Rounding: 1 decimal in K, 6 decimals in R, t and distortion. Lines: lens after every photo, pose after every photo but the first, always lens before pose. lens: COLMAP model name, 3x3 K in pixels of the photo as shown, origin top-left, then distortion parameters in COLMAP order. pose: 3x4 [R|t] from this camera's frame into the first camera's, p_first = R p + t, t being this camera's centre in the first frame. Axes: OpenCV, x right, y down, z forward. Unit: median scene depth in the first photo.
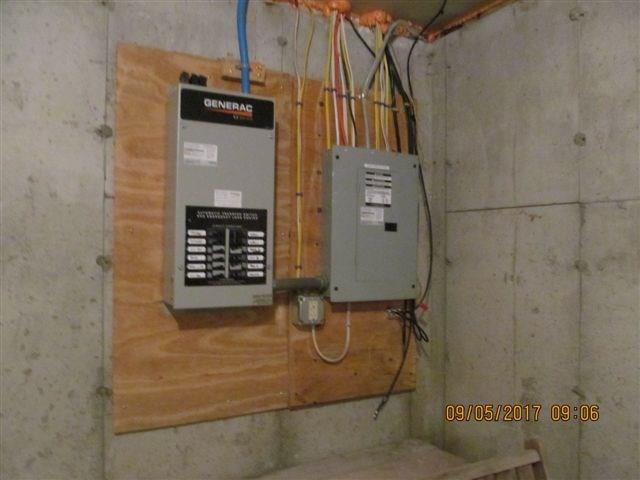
lens RADIAL K [[534.0, 0, 320.0], [0, 534.0, 240.0], [0, 0, 1]] dist [-0.053672, 0.017930]
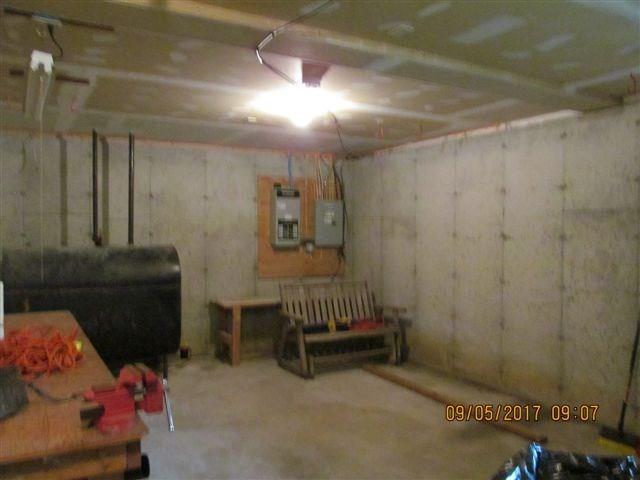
lens RADIAL K [[534.0, 0, 320.0], [0, 534.0, 240.0], [0, 0, 1]] dist [-0.053672, 0.017930]
pose [[0.999885, -0.006948, 0.013478, 0.002046], [0.006566, 0.999580, 0.028217, -0.016847], [-0.013669, -0.028125, 0.999511, -2.468856]]
